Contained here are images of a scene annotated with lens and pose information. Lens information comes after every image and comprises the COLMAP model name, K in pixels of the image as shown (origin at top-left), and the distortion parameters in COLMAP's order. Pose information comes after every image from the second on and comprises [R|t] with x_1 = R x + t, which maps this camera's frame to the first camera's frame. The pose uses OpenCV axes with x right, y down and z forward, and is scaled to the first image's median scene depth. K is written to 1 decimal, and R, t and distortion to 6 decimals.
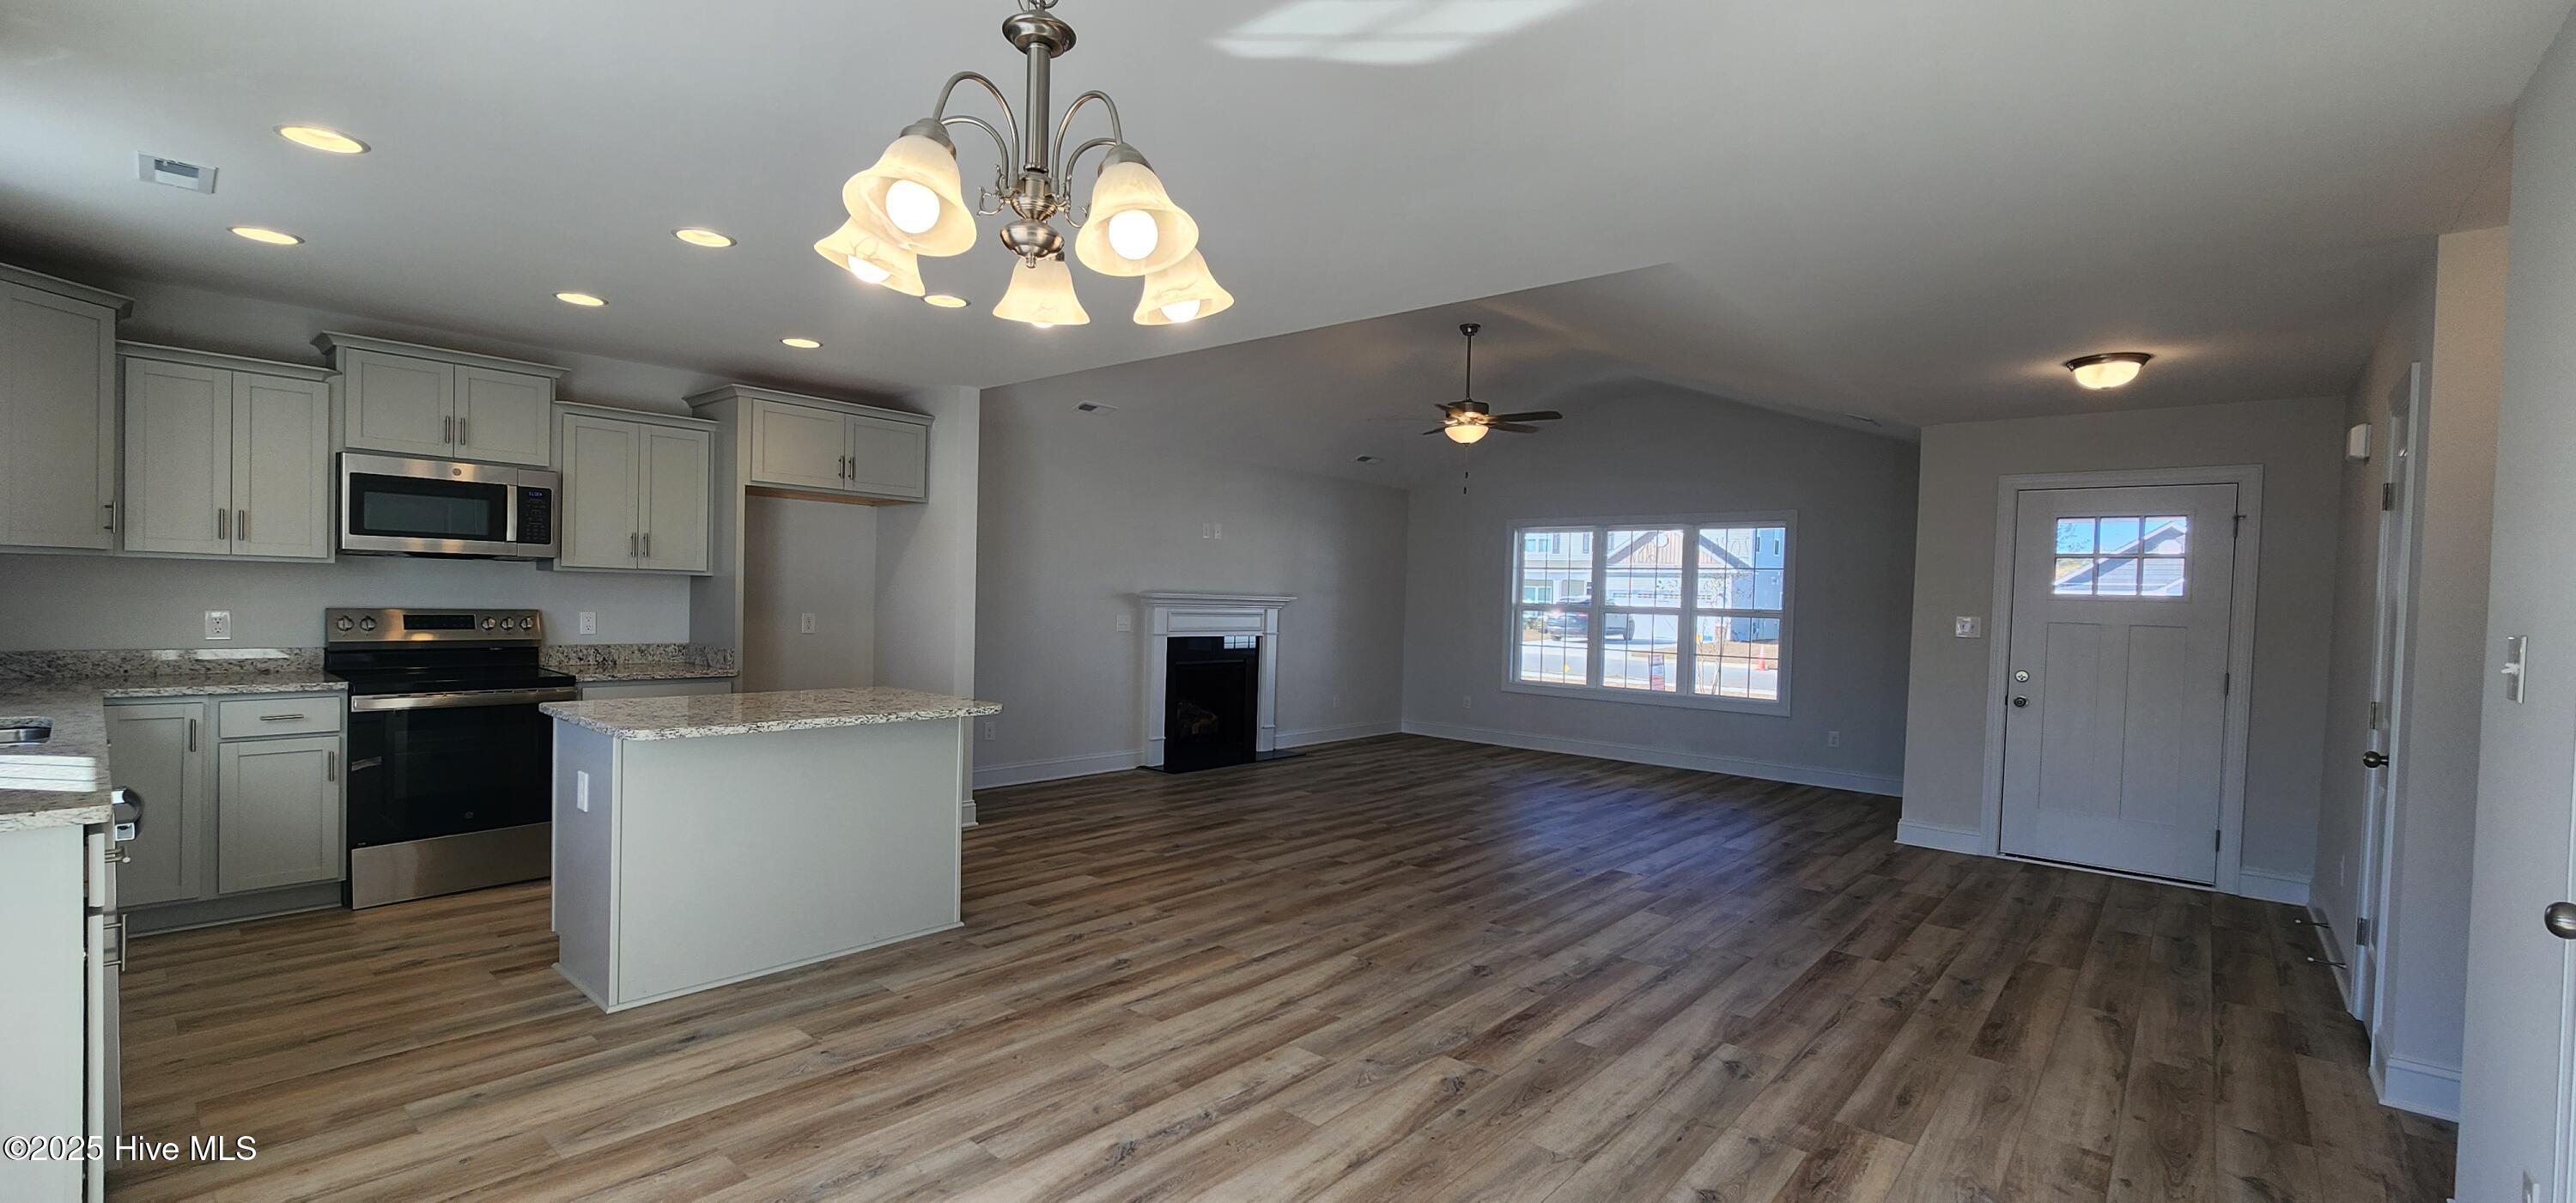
lens RADIAL K [[1056.5, 0, 1290.1], [0, 1056.5, 621.1], [0, 0, 1]] dist [-0.001452, 0.001435]
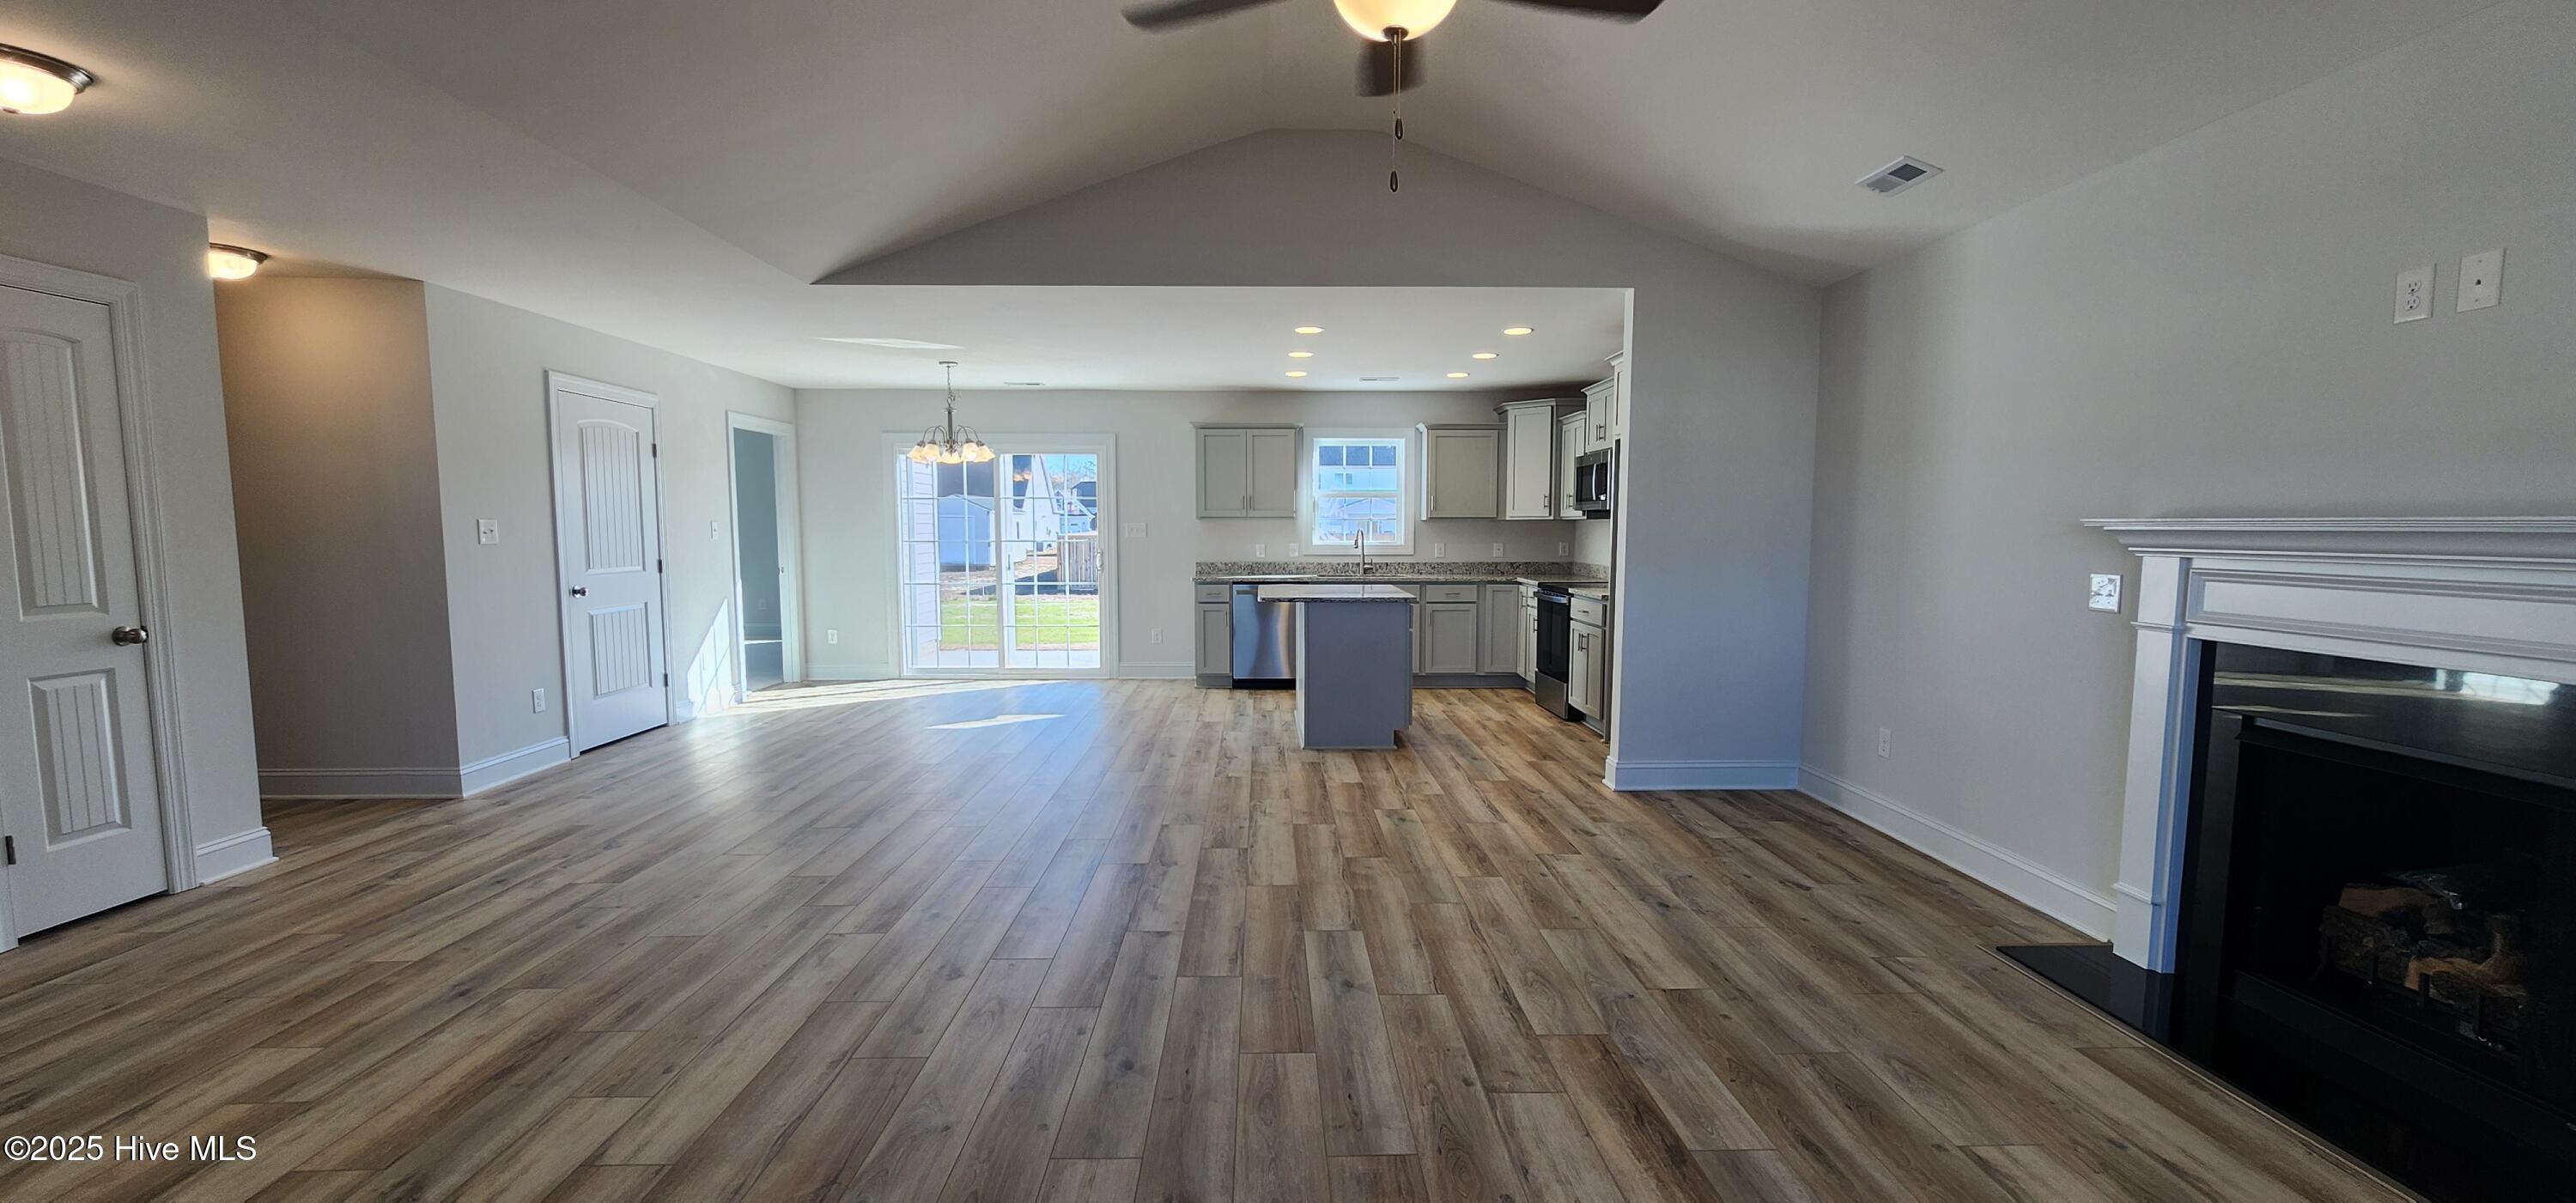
lens RADIAL K [[1056.5, 0, 1288.2], [0, 1056.5, 620.2], [0, 0, 1]] dist [-0.001452, 0.001435]
pose [[-0.737914, 0.029608, -0.674245, 0.652107], [-0.039169, 0.995475, 0.086581, -0.018364], [0.673757, 0.090299, -0.733415, 1.915962]]
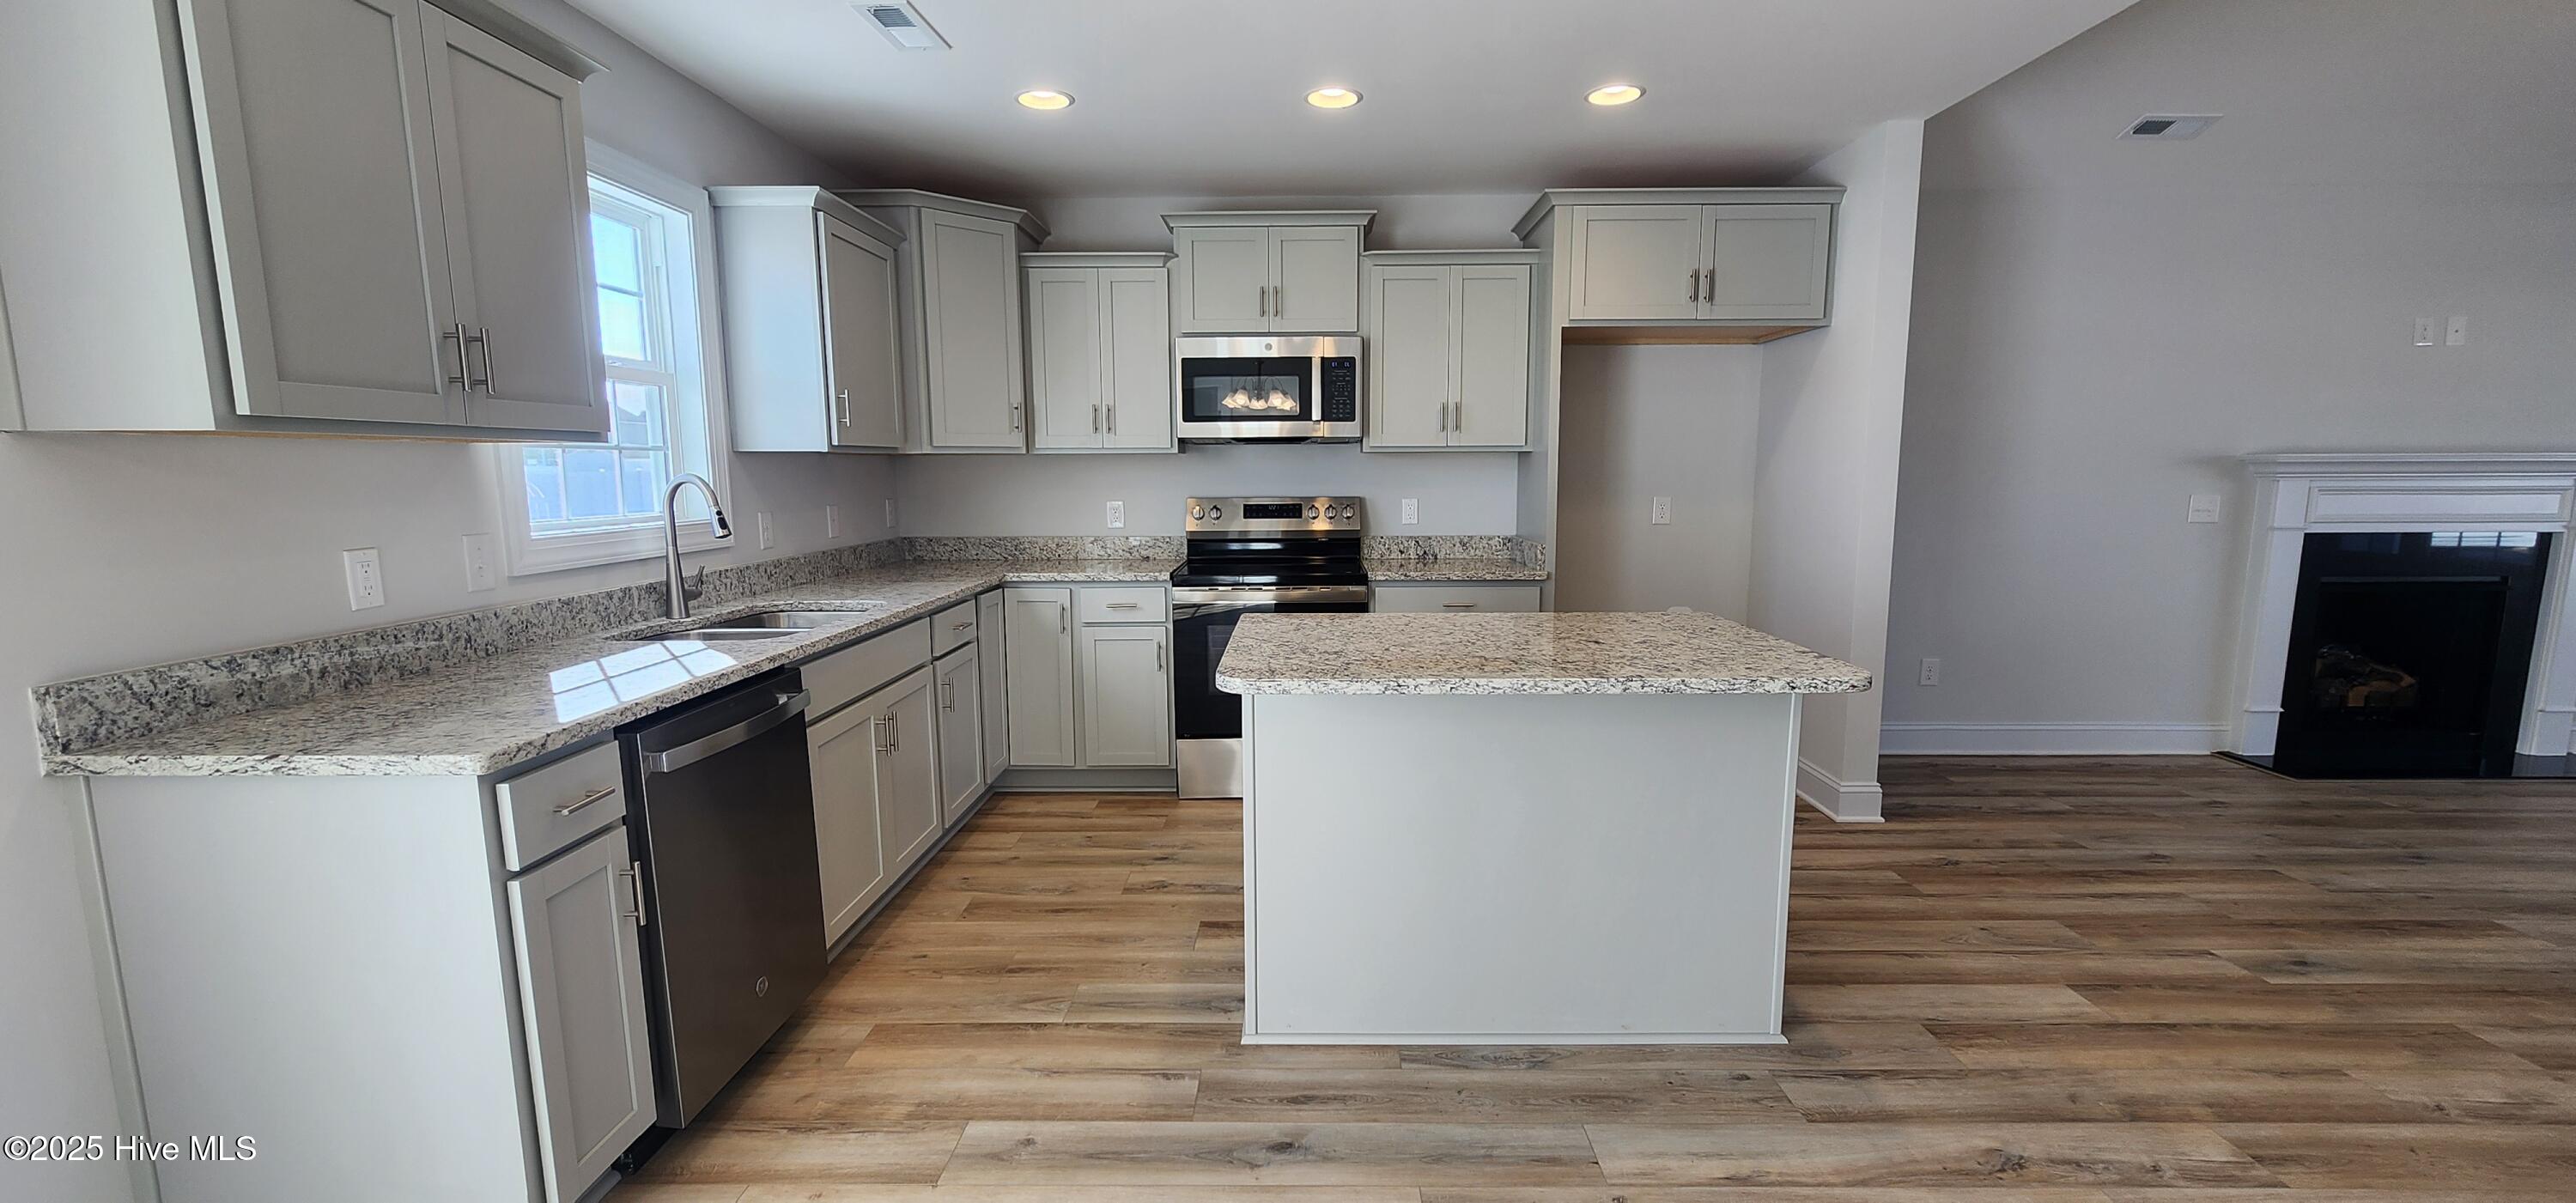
lens RADIAL K [[1056.5, 0, 1290.1], [0, 1056.5, 622.2], [0, 0, 1]] dist [-0.001452, 0.001435]
pose [[0.644699, 0.078049, -0.760442, -0.060494], [0.005982, 0.994229, 0.107115, -0.001593], [0.764413, -0.073606, 0.640511, 0.413534]]
